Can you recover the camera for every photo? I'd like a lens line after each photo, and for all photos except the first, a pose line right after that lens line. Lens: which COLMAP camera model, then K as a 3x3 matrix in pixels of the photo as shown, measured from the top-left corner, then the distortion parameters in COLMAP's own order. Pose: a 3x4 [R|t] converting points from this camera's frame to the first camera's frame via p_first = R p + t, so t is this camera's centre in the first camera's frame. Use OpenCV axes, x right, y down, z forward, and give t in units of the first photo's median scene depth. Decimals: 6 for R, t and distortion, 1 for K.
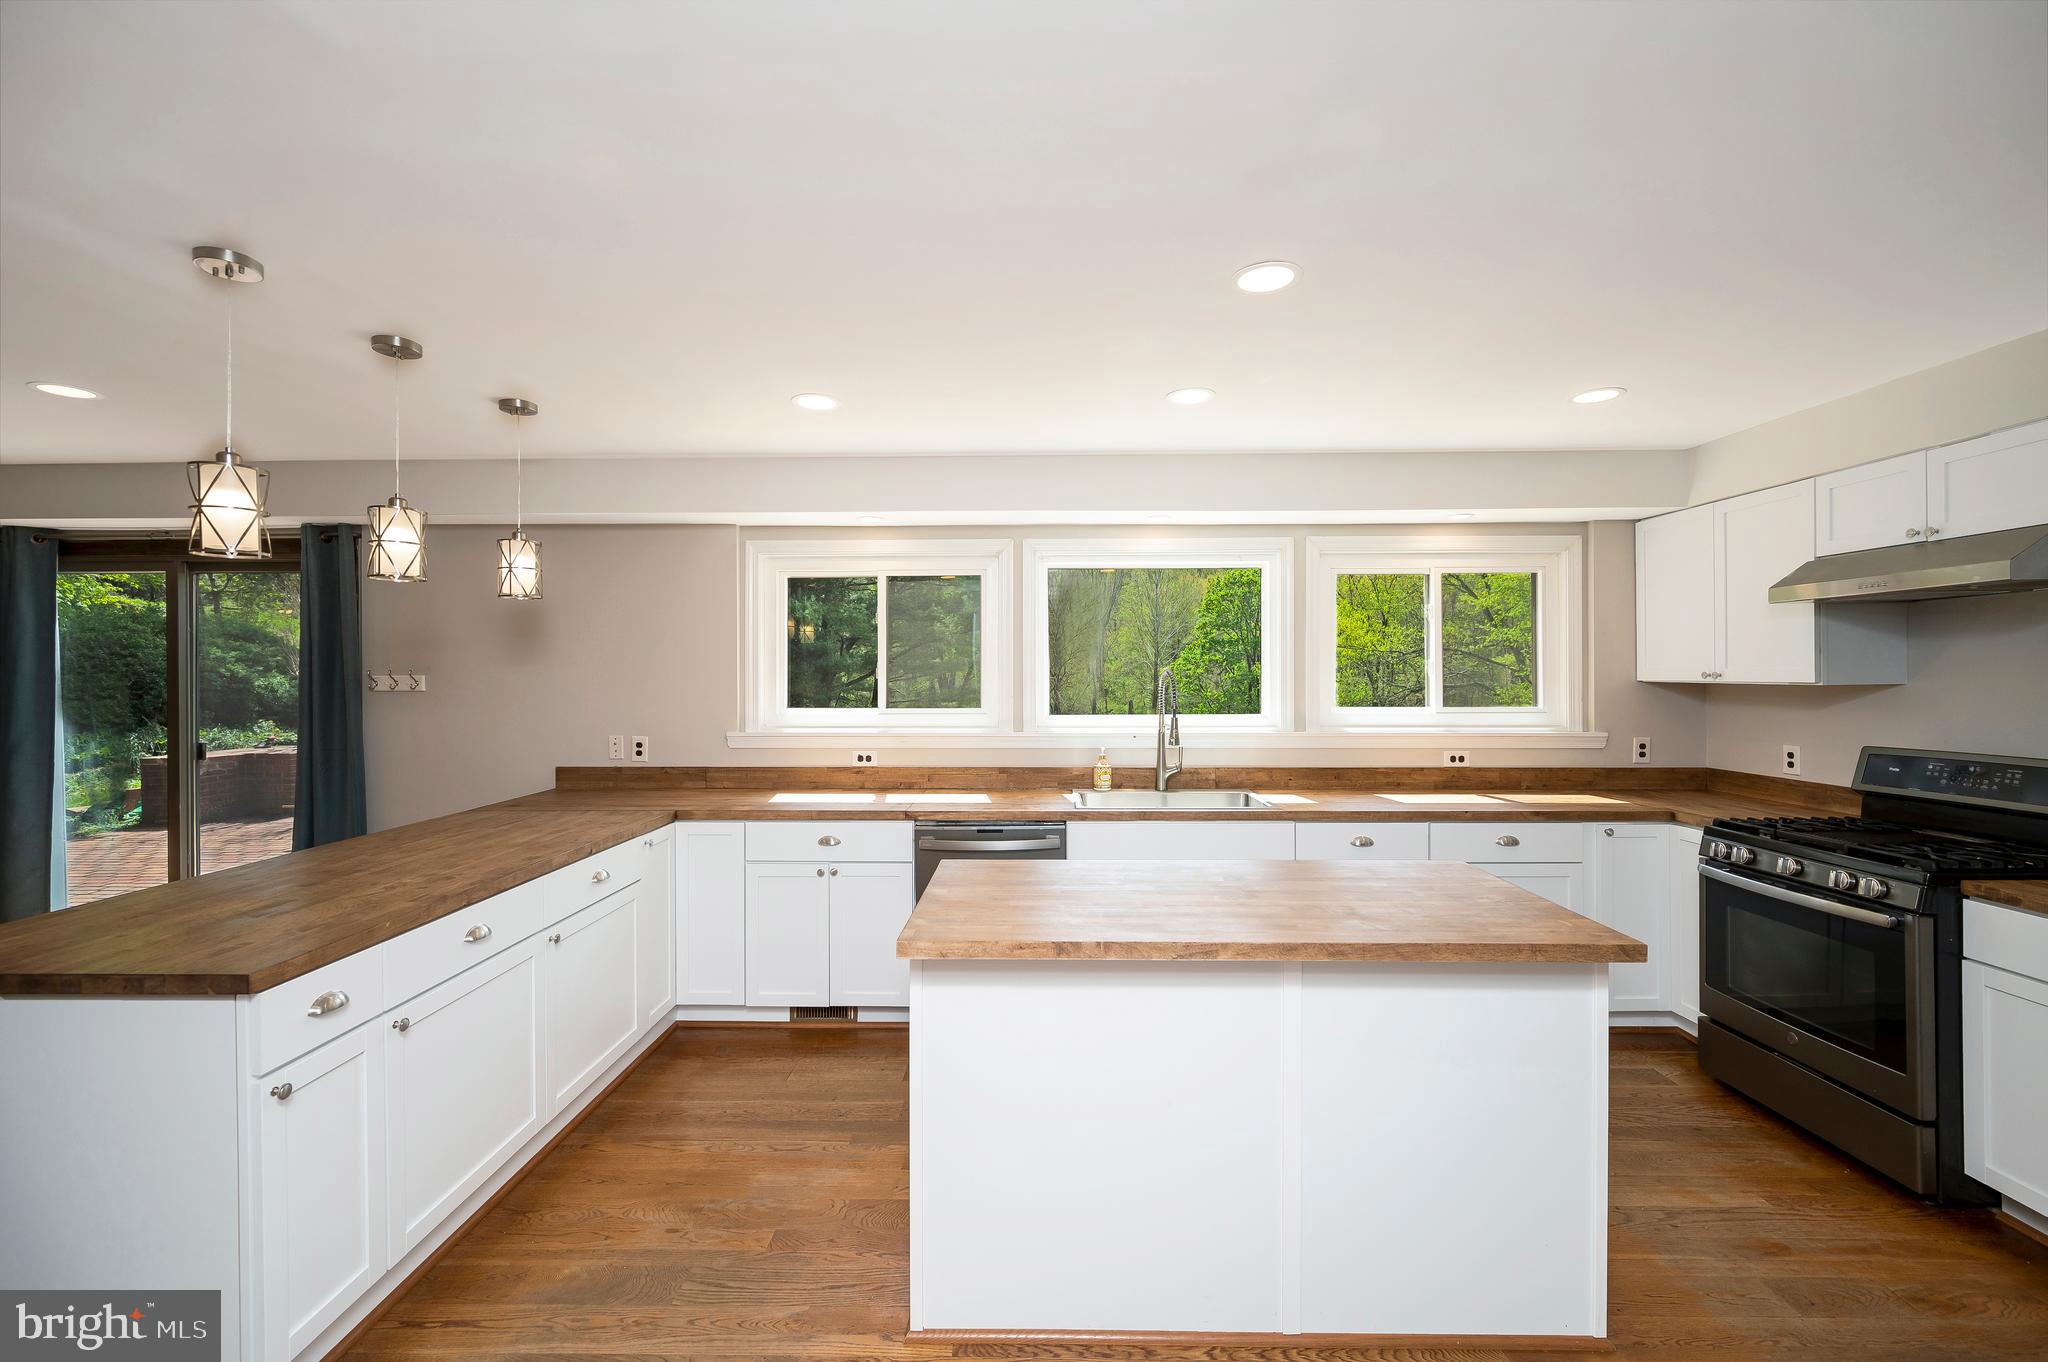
lens RADIAL K [[947.4, 0, 1024.0], [0, 947.4, 681.0], [0, 0, 1]] dist [-0.000074, -0.000063]
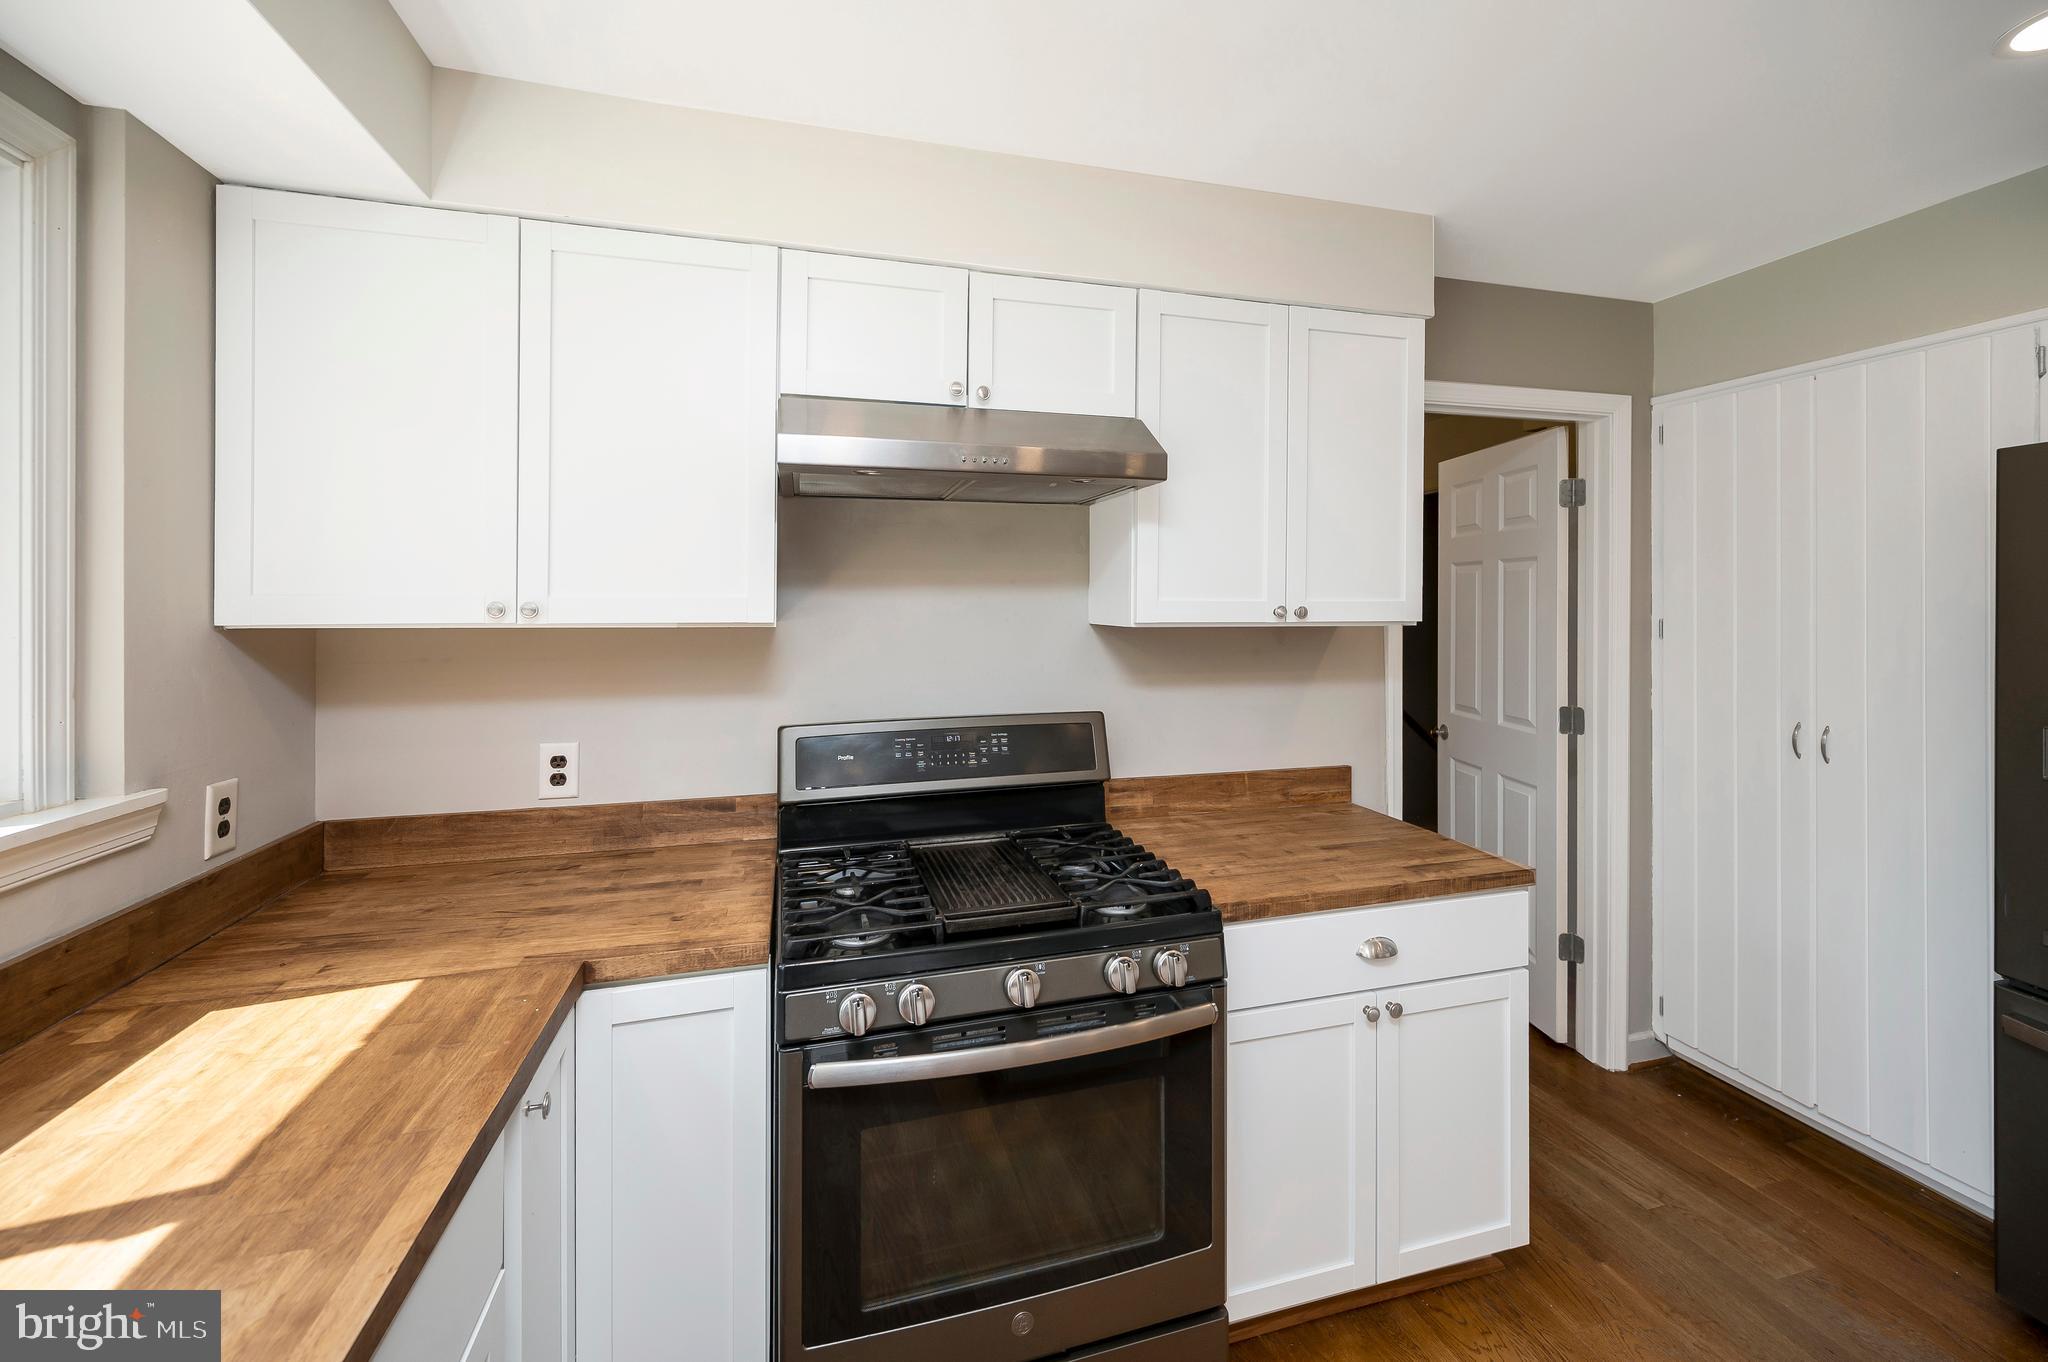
lens RADIAL K [[852.6, 0, 1028.2], [0, 852.6, 604.2], [0, 0, 1]] dist [-0.001179, -0.000140]
pose [[-0.272377, 0.004444, 0.962180, 0.313187], [0.004949, 0.999983, -0.003218, -0.006219], [-0.962178, 0.003886, -0.272395, 0.963747]]
